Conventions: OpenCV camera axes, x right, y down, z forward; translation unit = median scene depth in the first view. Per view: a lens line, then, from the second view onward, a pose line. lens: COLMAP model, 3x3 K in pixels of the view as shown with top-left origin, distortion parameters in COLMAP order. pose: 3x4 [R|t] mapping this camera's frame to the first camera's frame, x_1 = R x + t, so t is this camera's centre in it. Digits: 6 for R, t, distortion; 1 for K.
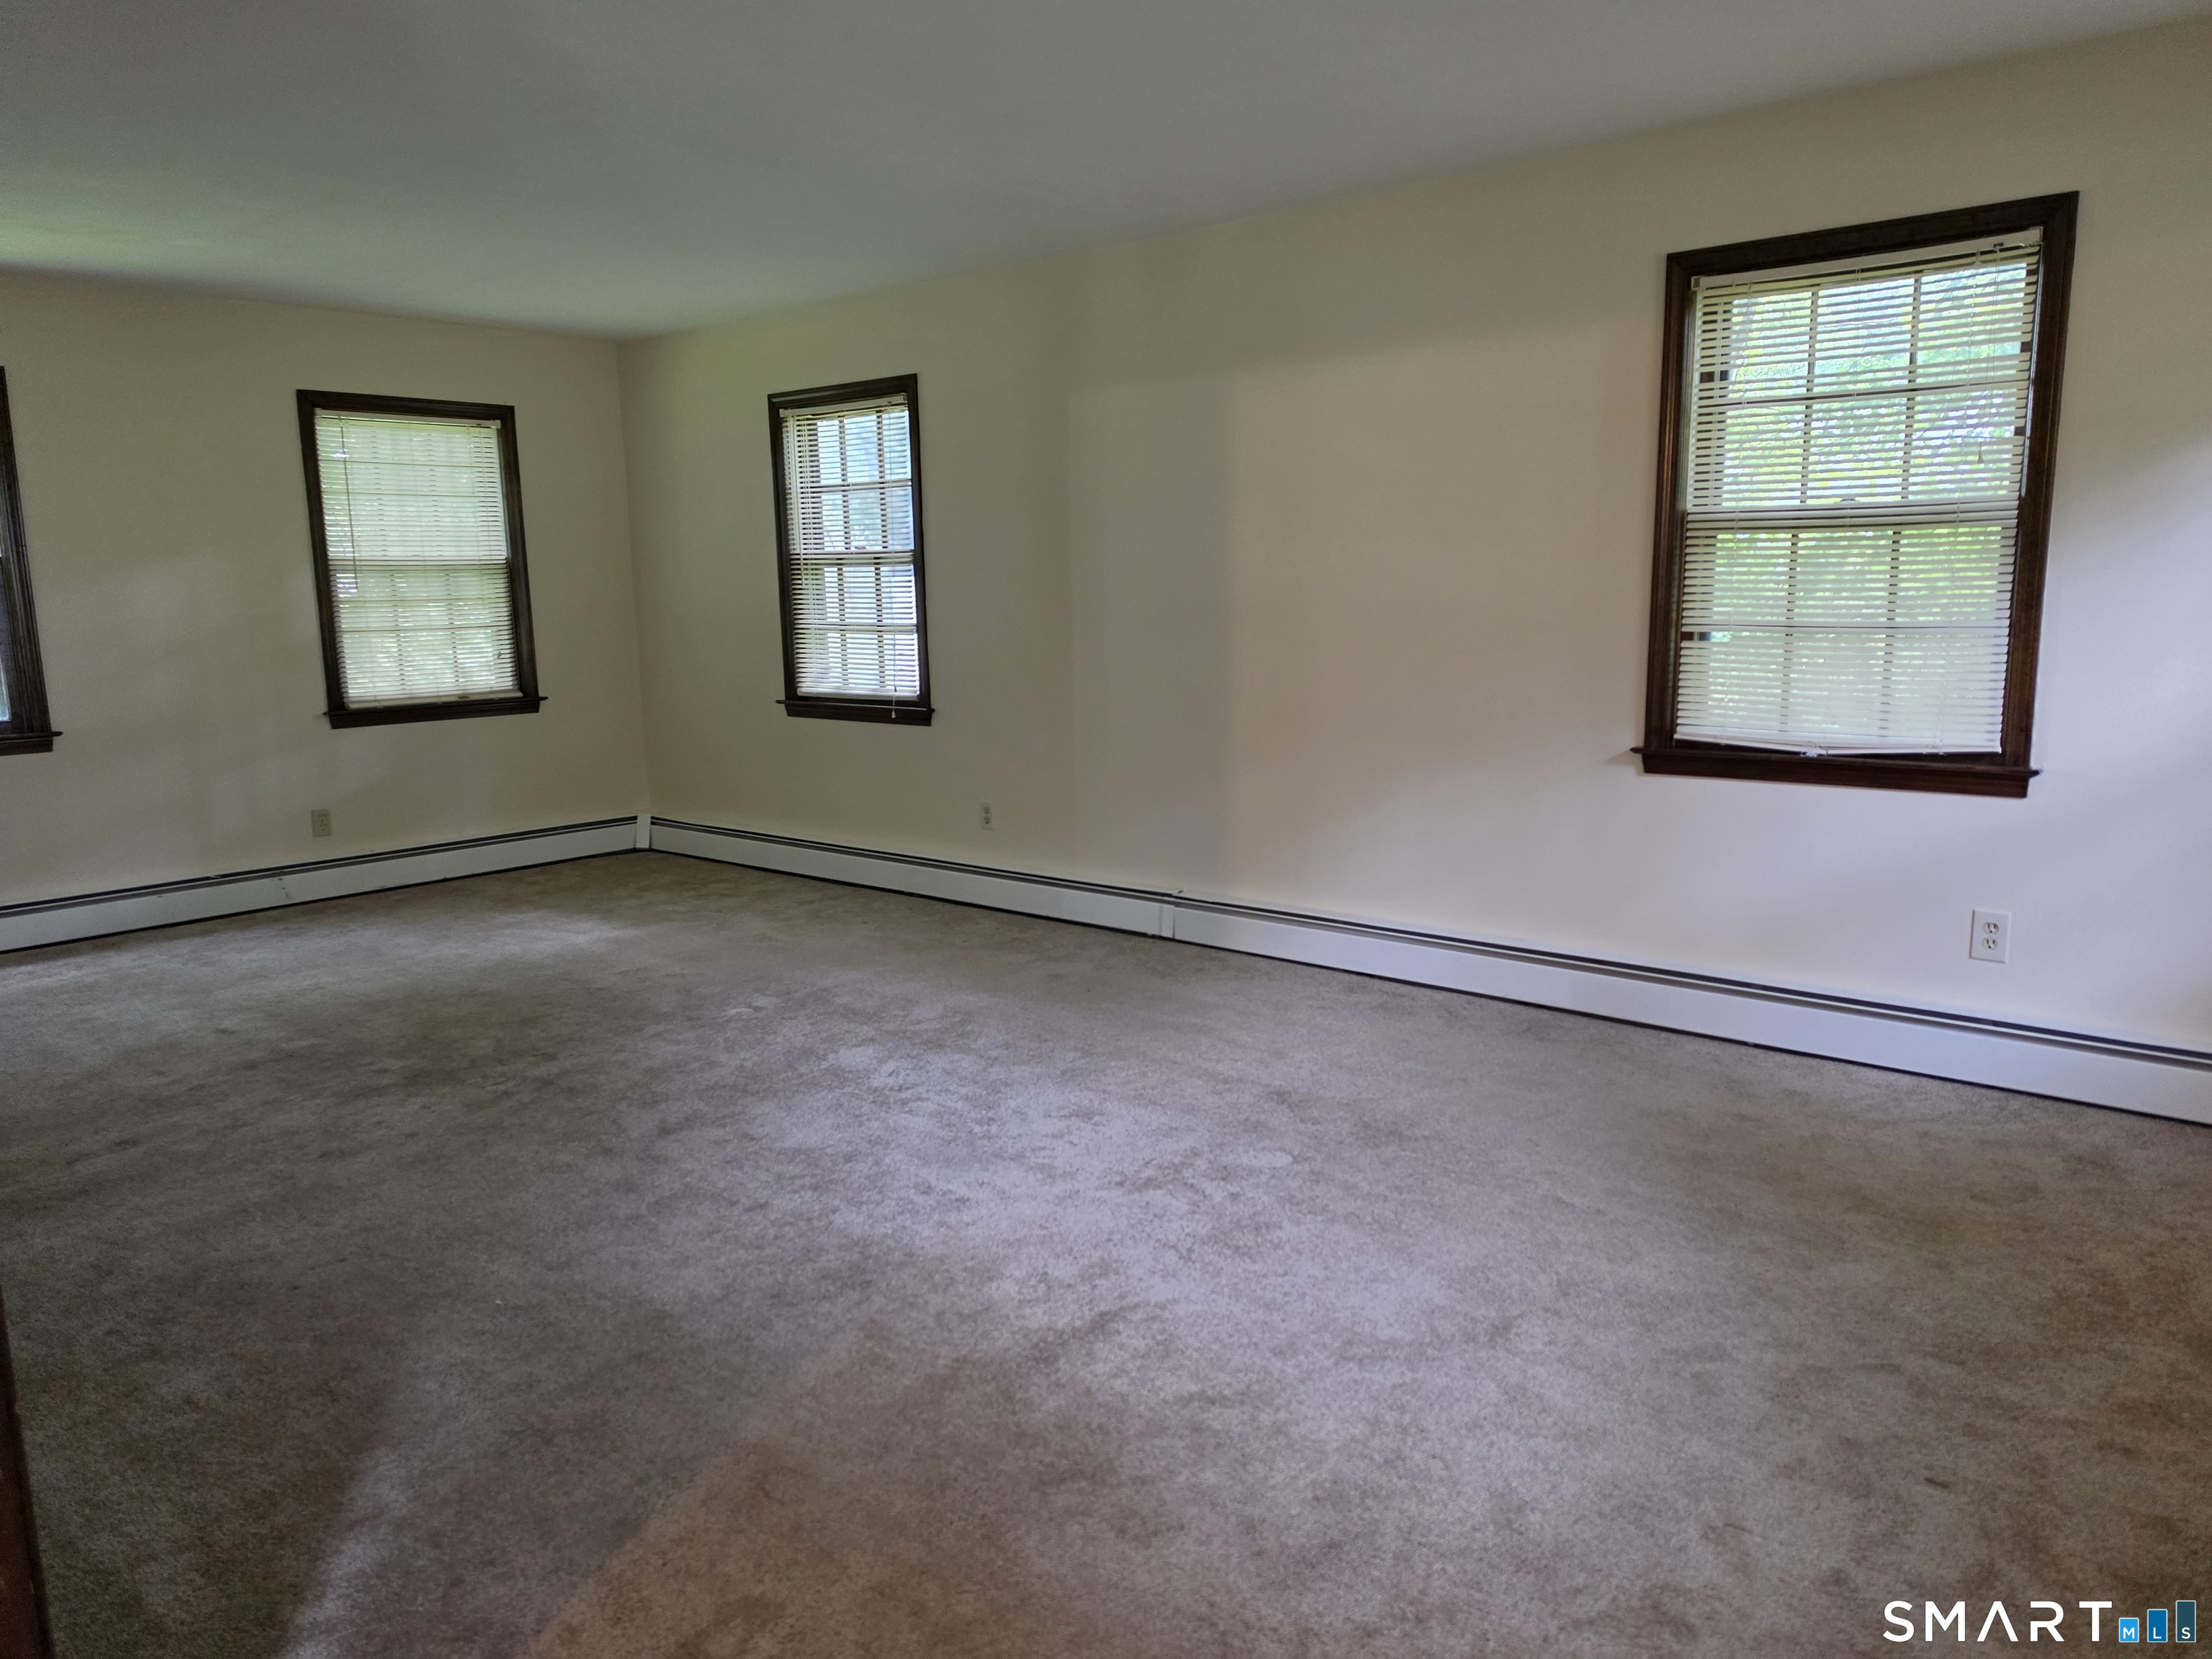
lens RADIAL K [[1539.4, 0, 1115.7], [0, 1539.4, 833.3], [0, 0, 1]] dist [0.107608, -0.110187]
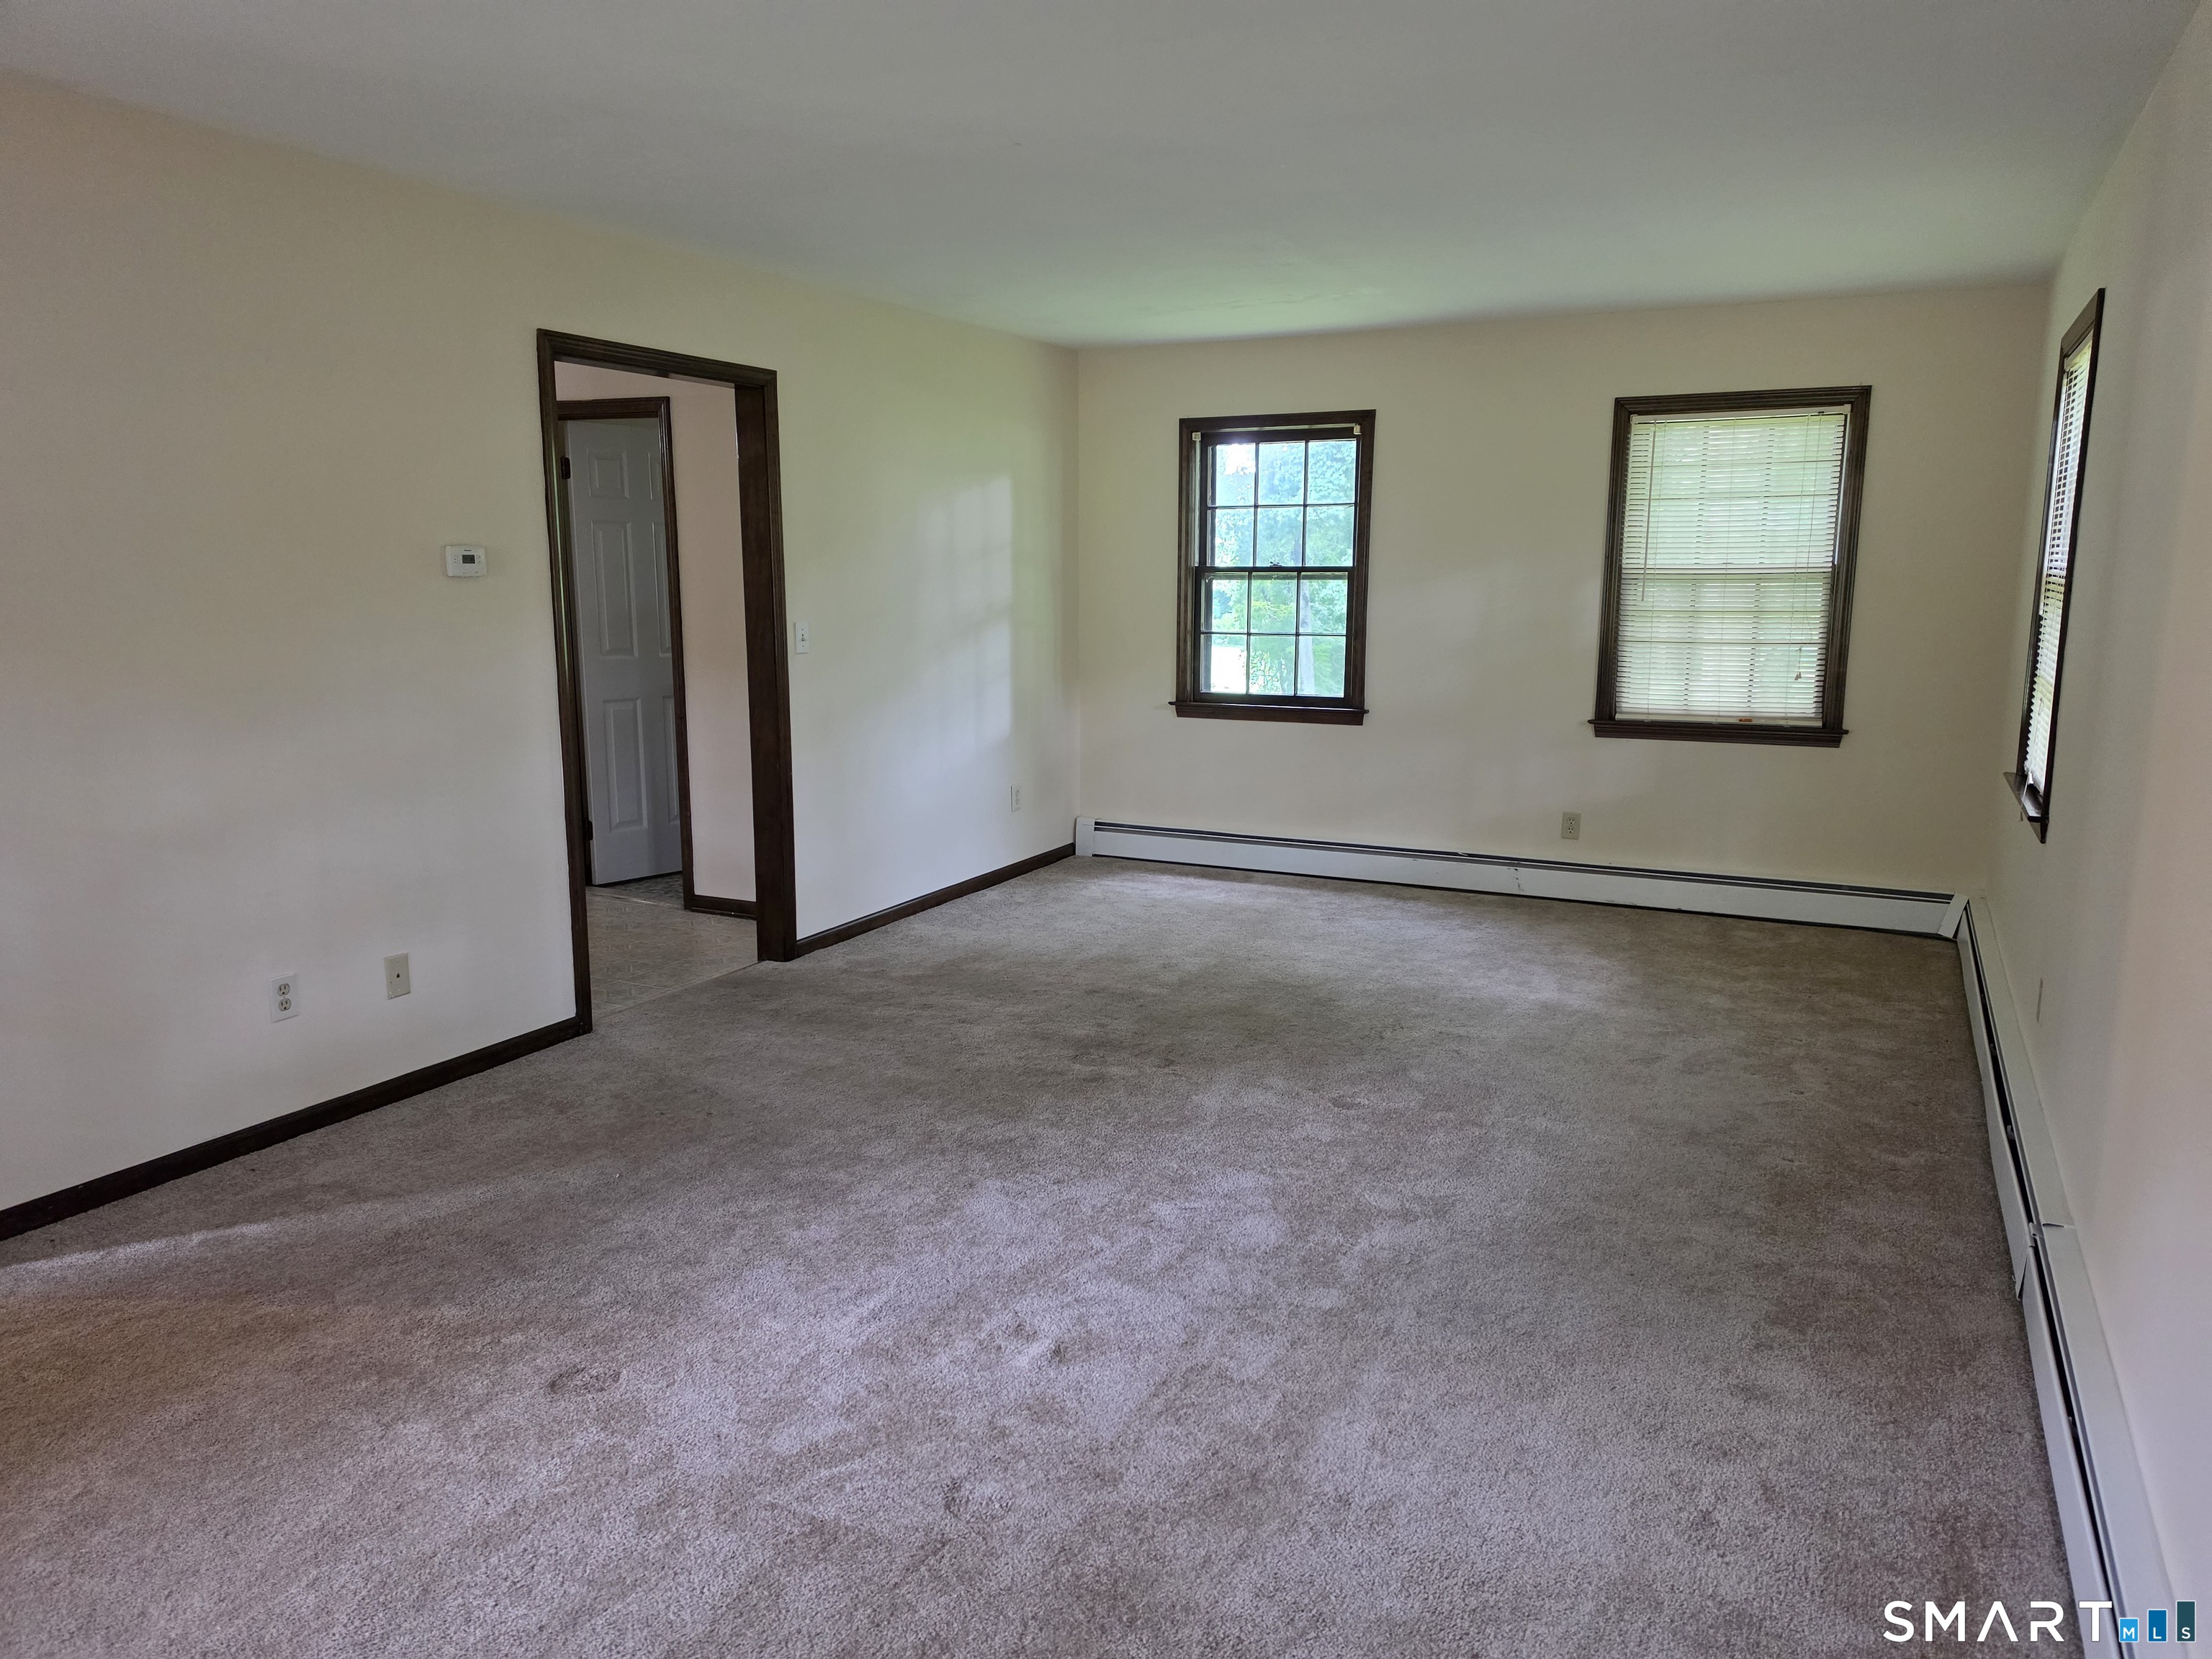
lens RADIAL K [[1539.4, 0, 1115.7], [0, 1539.4, 833.3], [0, 0, 1]] dist [0.107608, -0.110187]
pose [[0.235229, 0.185408, -0.954092, 0.514460], [-0.162698, 0.975297, 0.149416, -0.137810], [0.958226, 0.120082, 0.259583, 0.594759]]
